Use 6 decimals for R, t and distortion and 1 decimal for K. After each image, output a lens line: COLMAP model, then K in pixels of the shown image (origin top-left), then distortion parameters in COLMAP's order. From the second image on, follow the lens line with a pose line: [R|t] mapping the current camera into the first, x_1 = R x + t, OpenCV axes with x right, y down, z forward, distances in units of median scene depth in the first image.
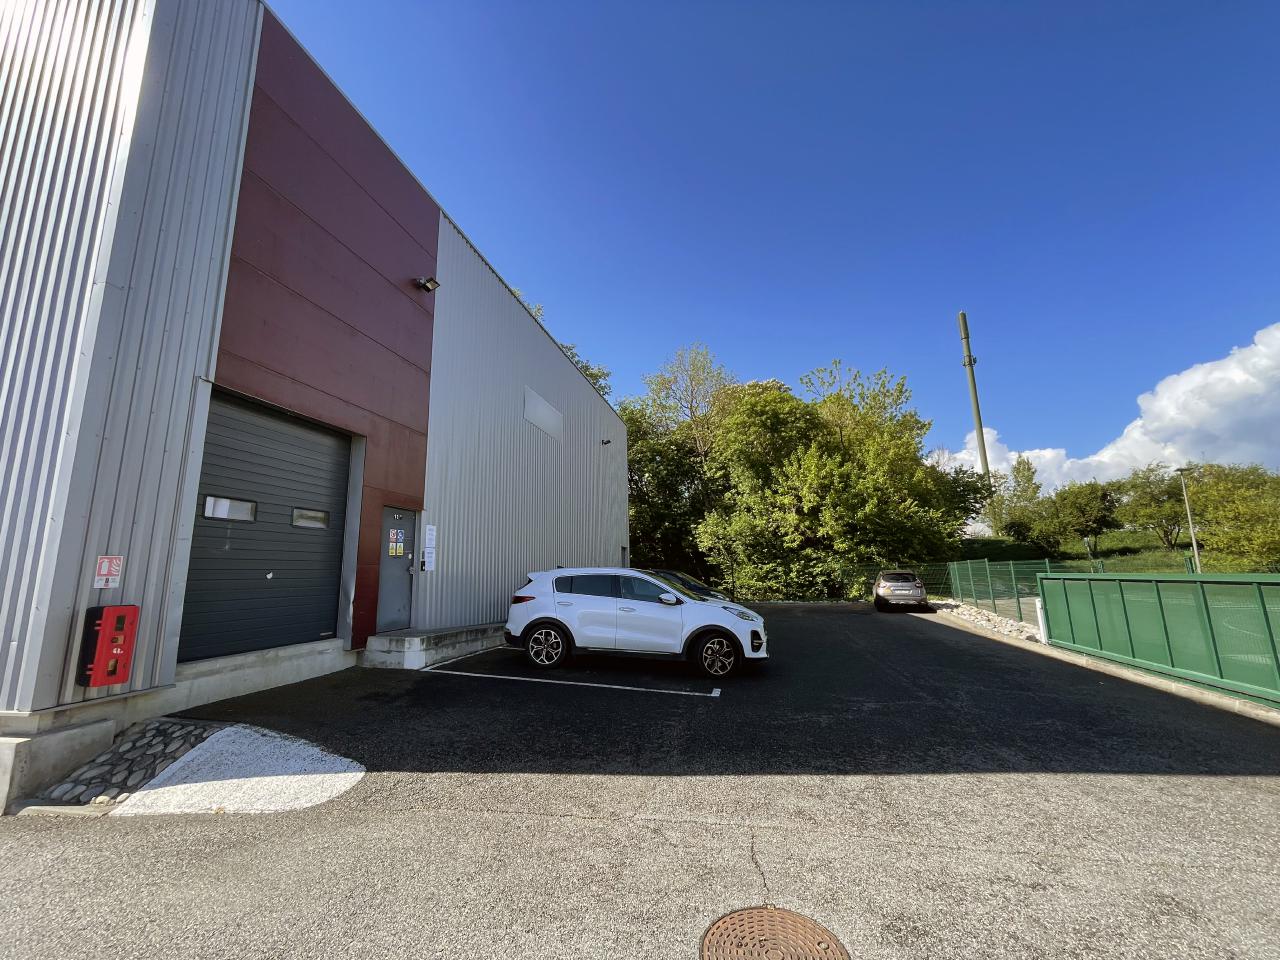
lens RADIAL K [[518.5, 0, 644.2], [0, 518.5, 479.4], [0, 0, 1]] dist [-0.002499, -0.000169]
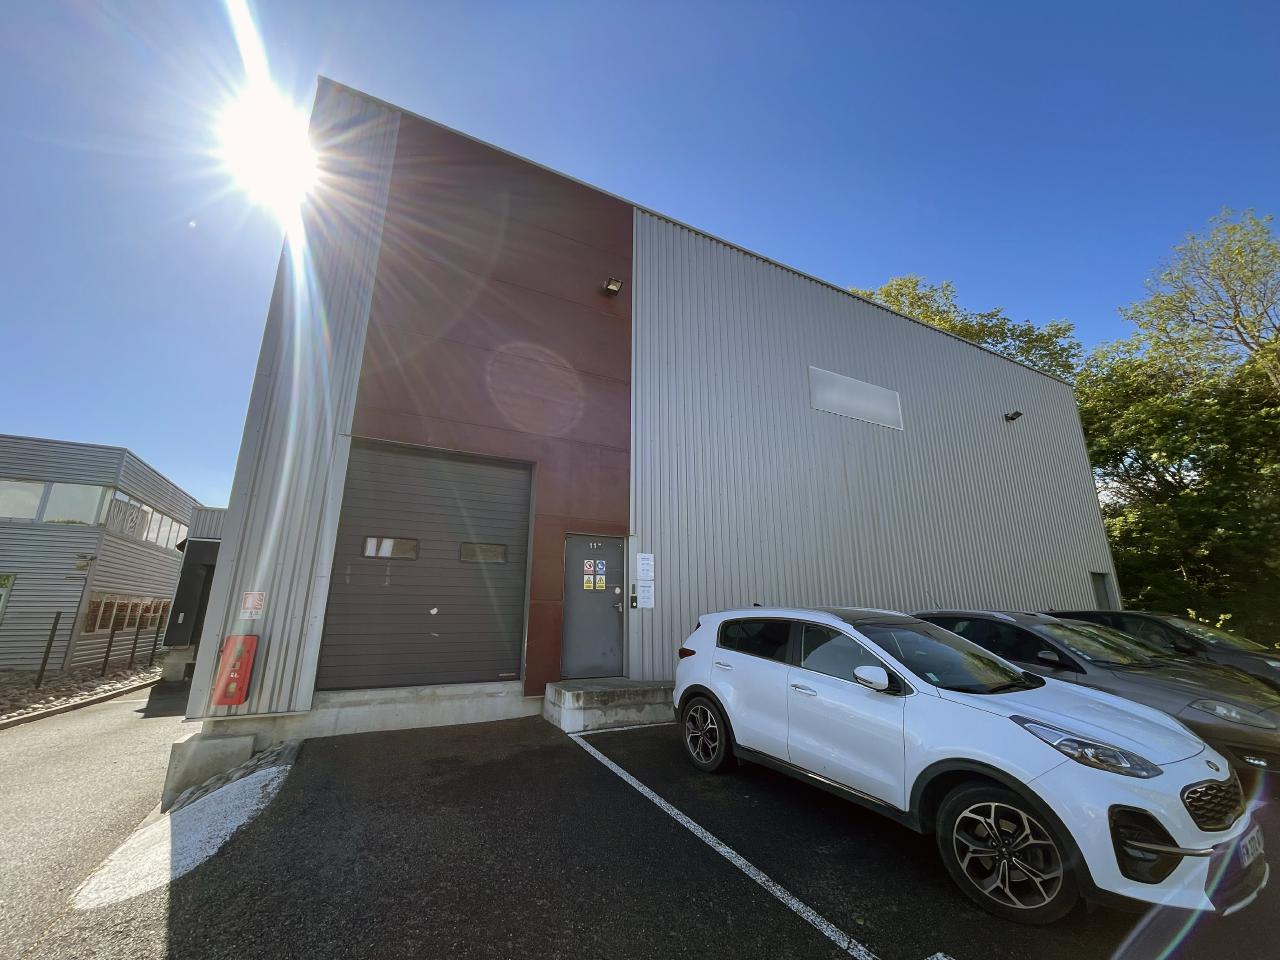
lens RADIAL K [[518.5, 0, 644.2], [0, 518.5, 479.4], [0, 0, 1]] dist [-0.002499, -0.000169]
pose [[0.641265, -0.170316, -0.748179, 0.297856], [0.120284, 0.985313, -0.121201, 0.089302], [0.757833, -0.012272, 0.652333, 0.557712]]
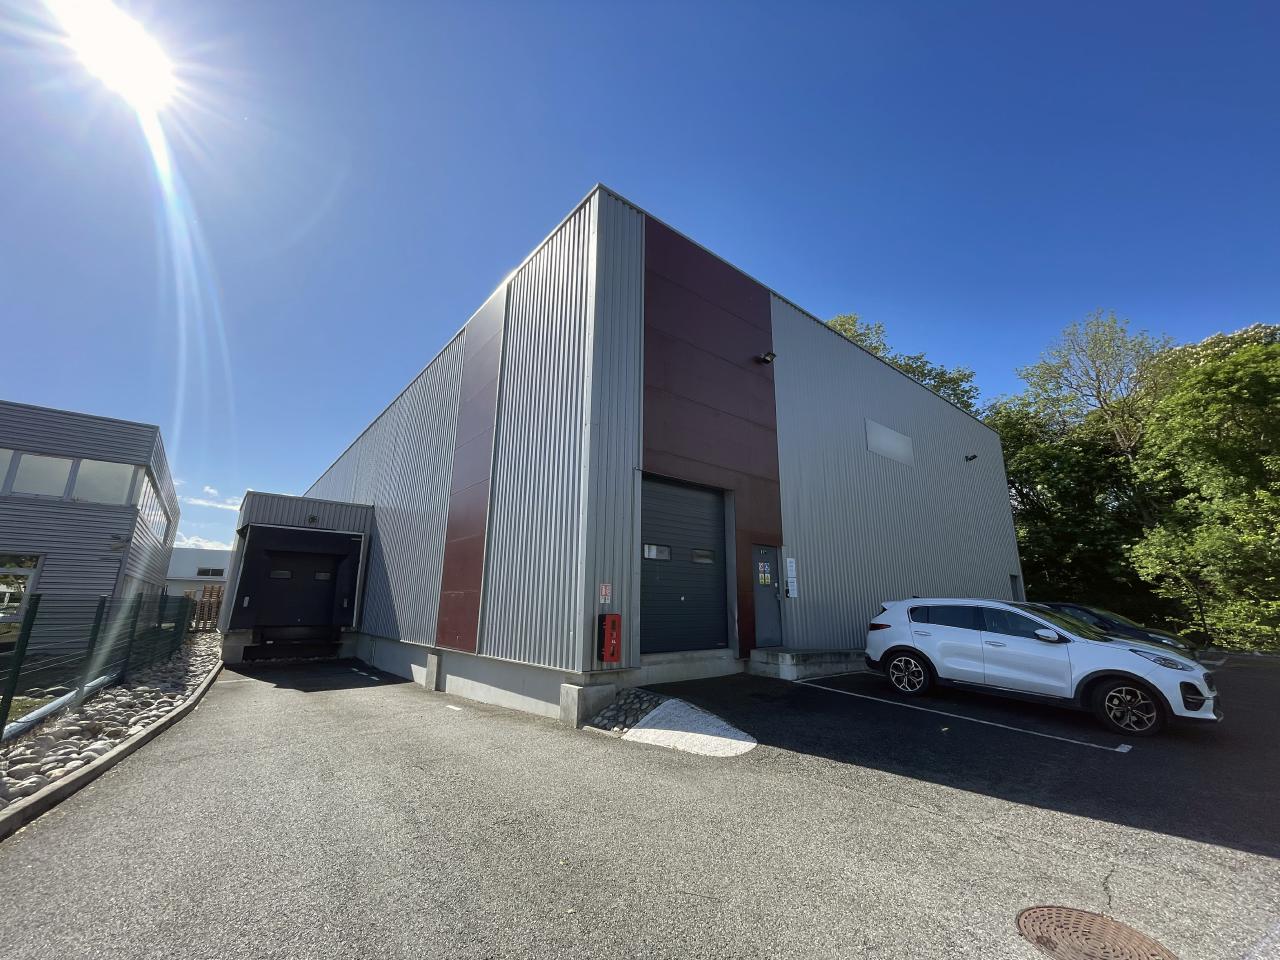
lens RADIAL K [[518.5, 0, 644.2], [0, 518.5, 479.4], [0, 0, 1]] dist [-0.002499, -0.000169]
pose [[0.781245, -0.115258, -0.613492, 0.083913], [0.083451, 0.993268, -0.080338, -0.026578], [0.618621, 0.011568, 0.785604, -0.151845]]
